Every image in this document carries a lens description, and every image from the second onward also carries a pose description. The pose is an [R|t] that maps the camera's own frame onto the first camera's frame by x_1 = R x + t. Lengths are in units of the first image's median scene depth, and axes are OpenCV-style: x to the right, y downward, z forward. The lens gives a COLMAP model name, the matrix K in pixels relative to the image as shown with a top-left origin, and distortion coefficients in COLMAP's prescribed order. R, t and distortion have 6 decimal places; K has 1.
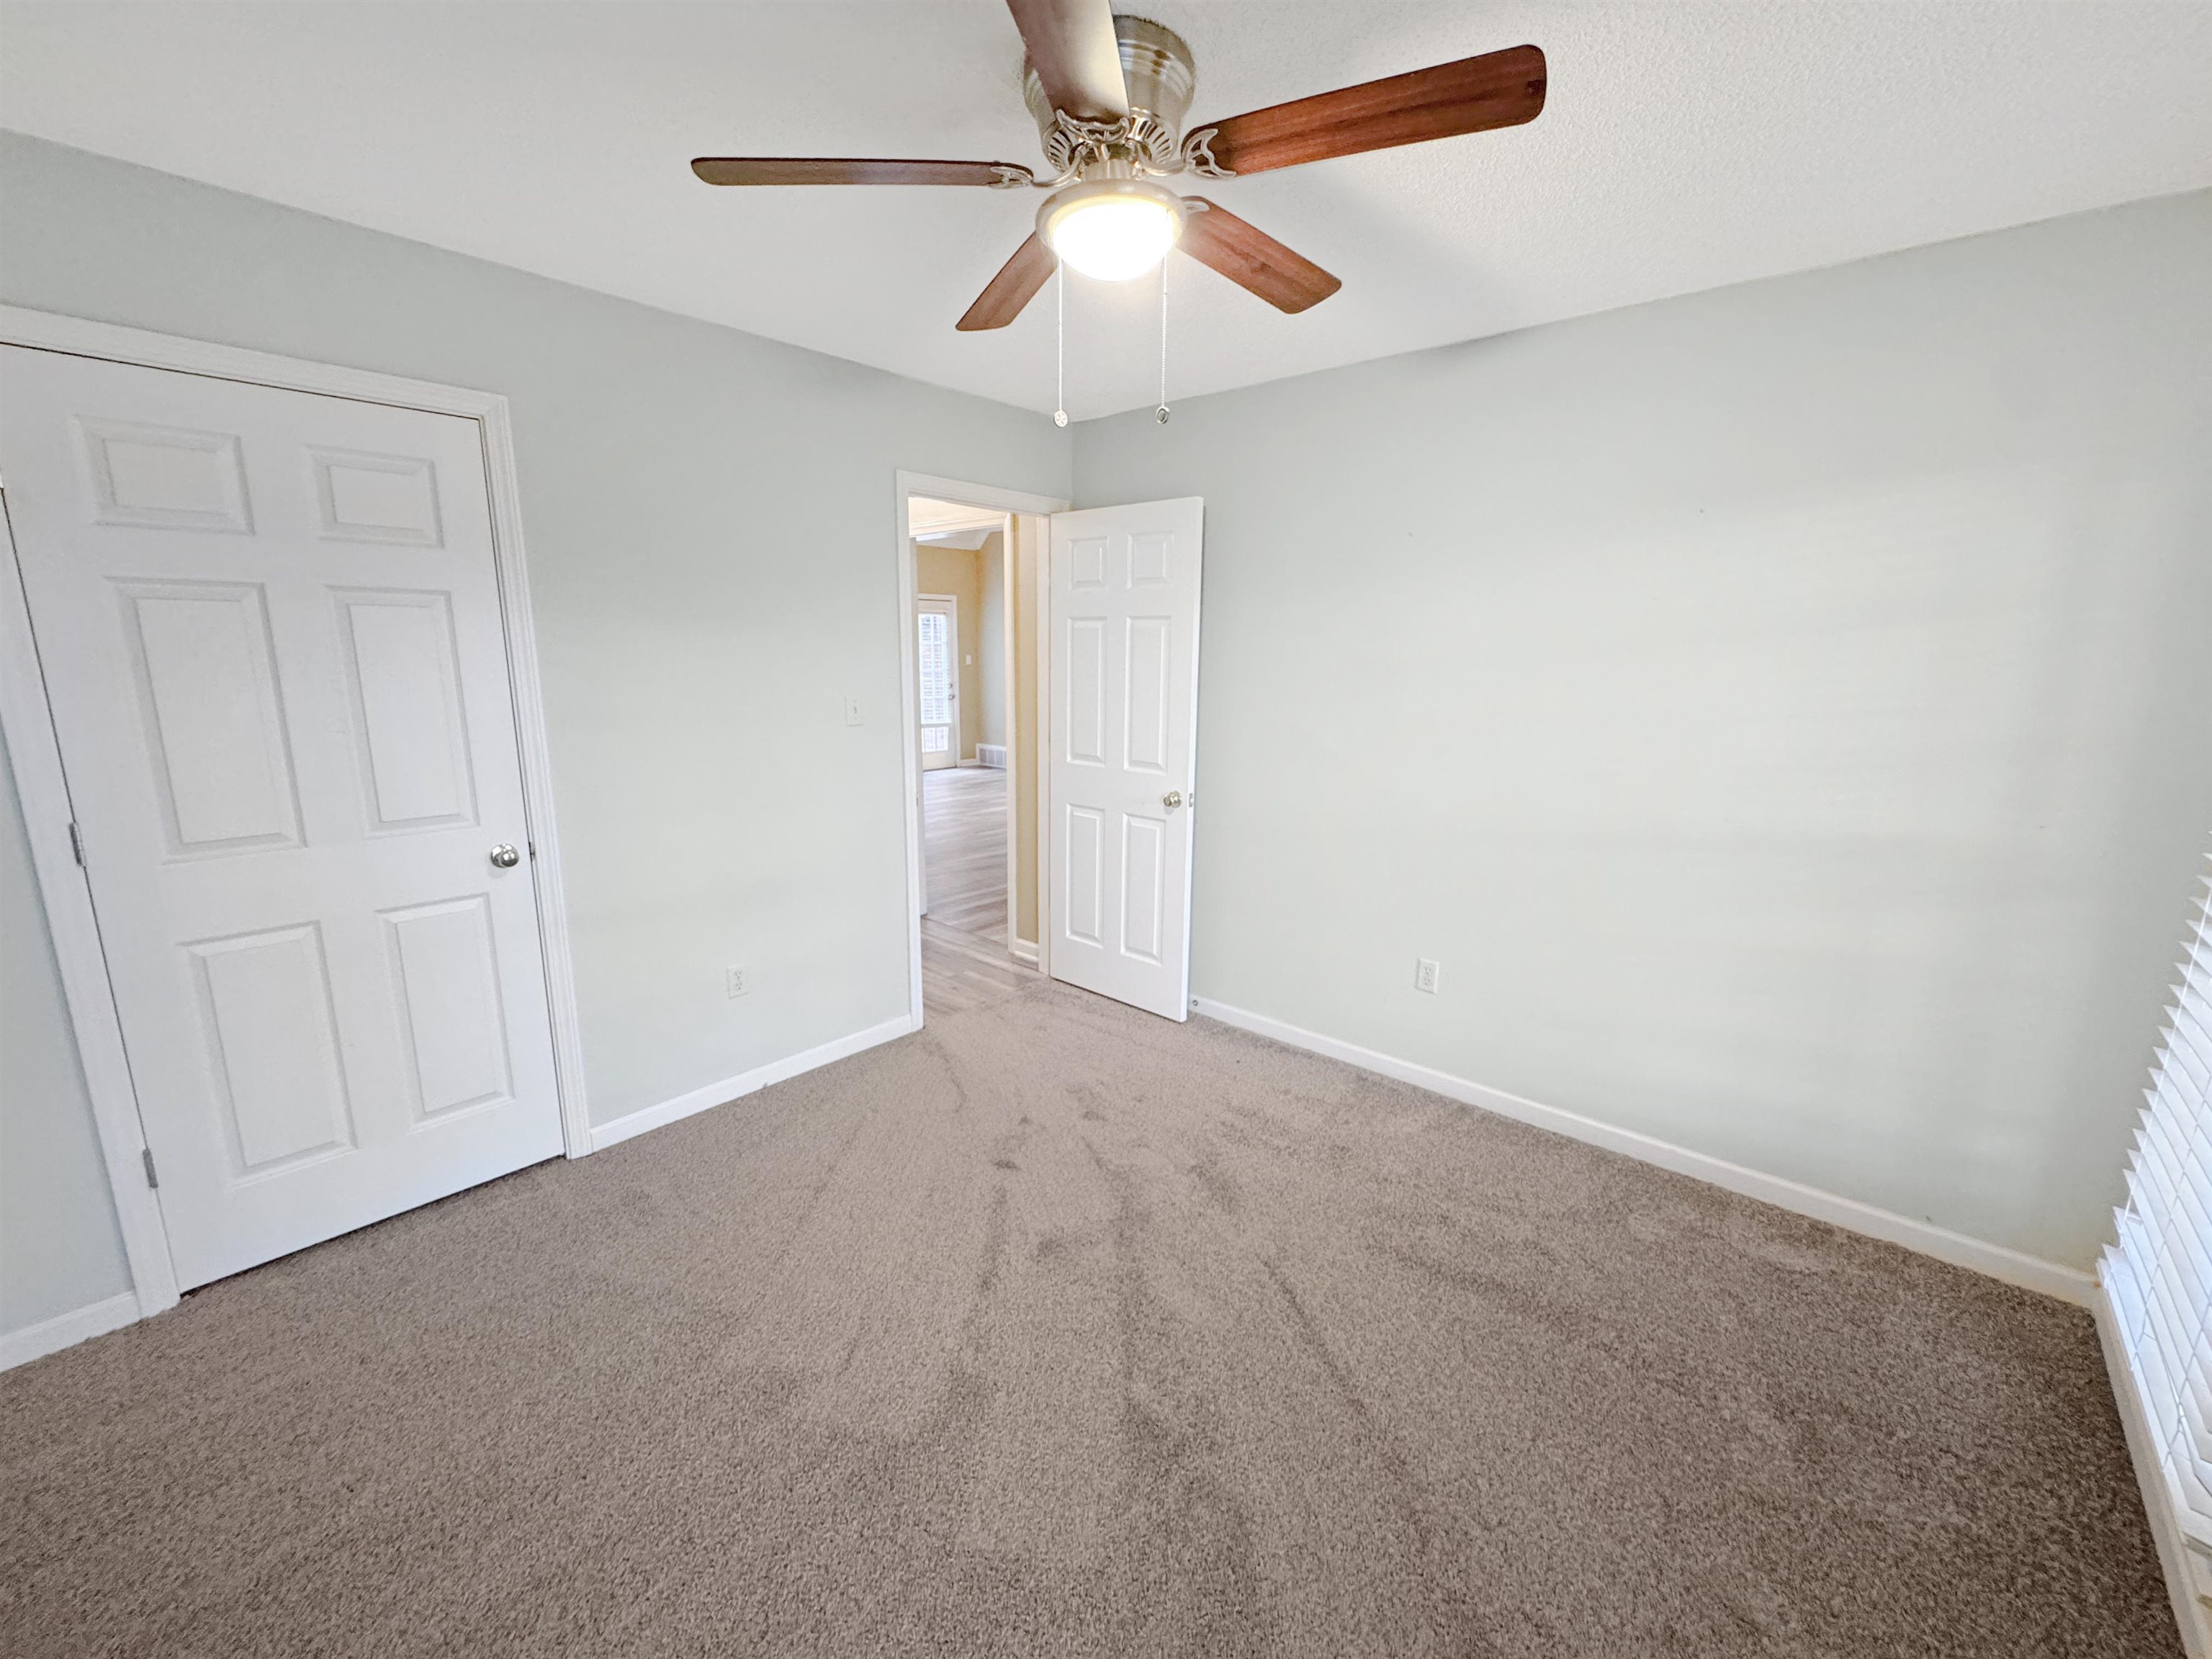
lens RADIAL K [[893.3, 0, 1117.1], [0, 893.3, 834.9], [0, 0, 1]] dist [-0.000246, -0.000883]
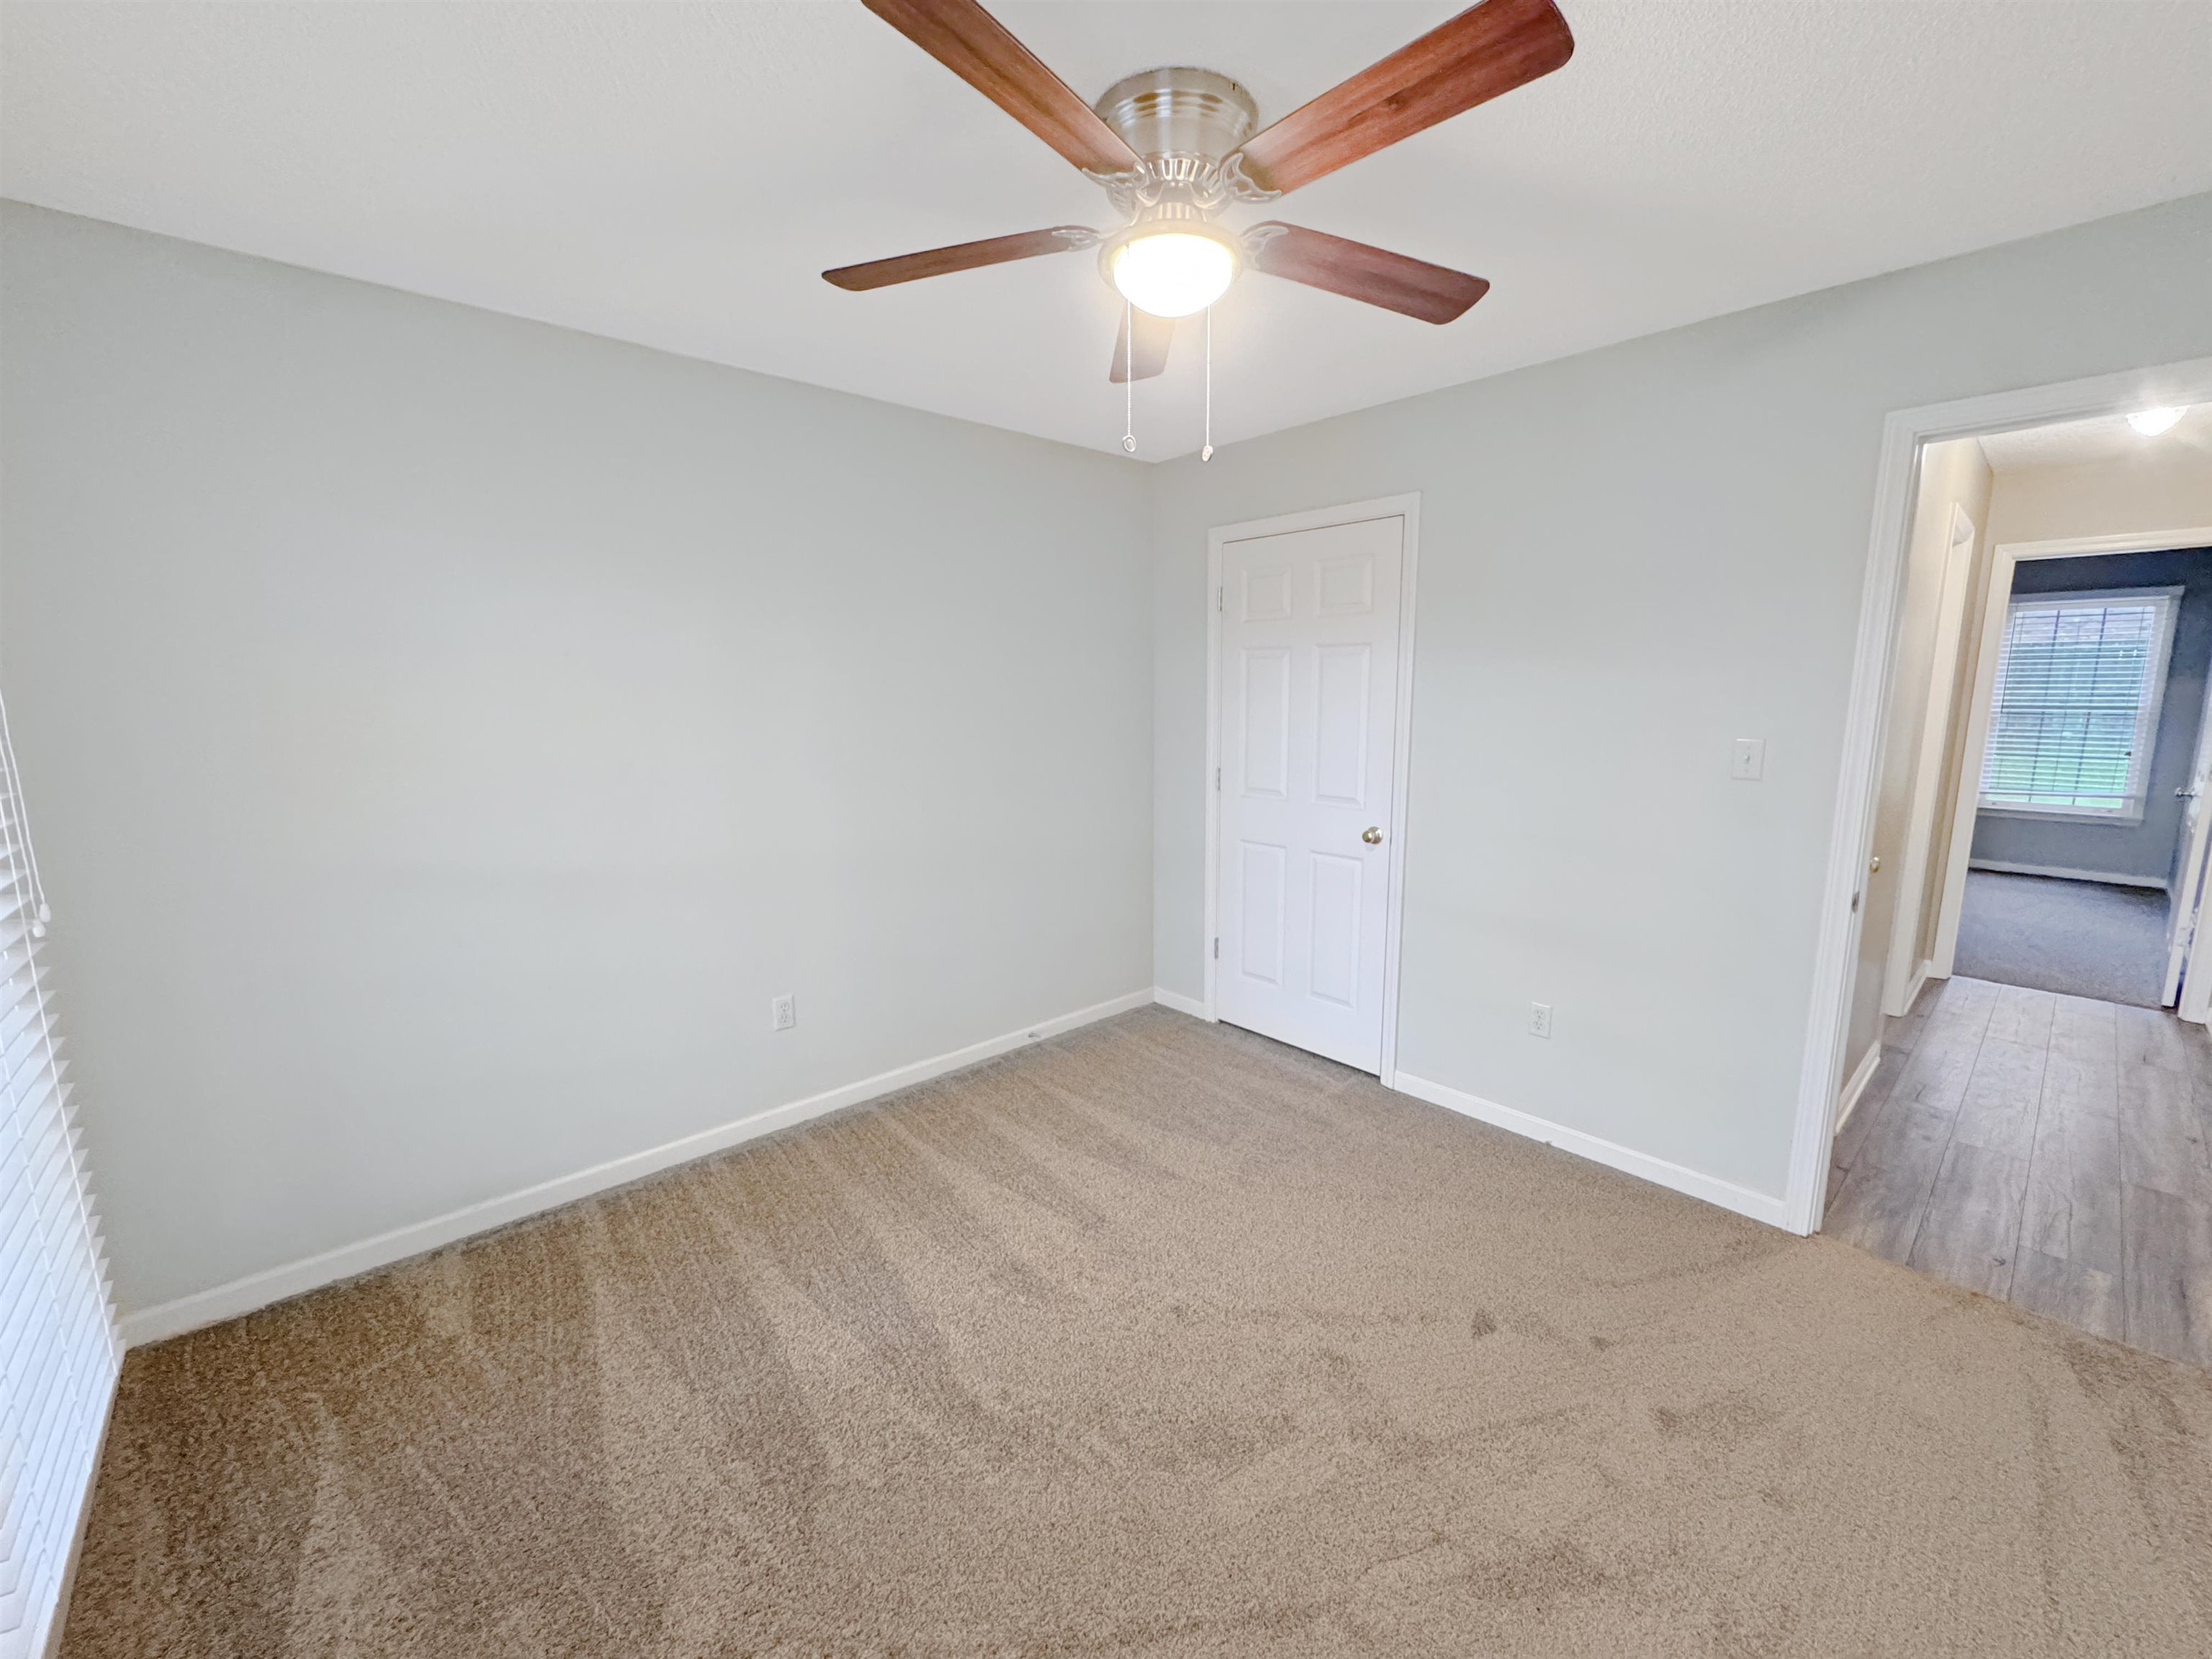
lens RADIAL K [[893.3, 0, 1101.3], [0, 893.3, 830.2], [0, 0, 1]] dist [-0.000246, -0.000883]
pose [[-0.125027, 0.145078, -0.981489, 0.689249], [-0.196822, 0.965964, 0.167855, -0.128902], [0.972435, 0.214165, -0.092217, 0.719210]]
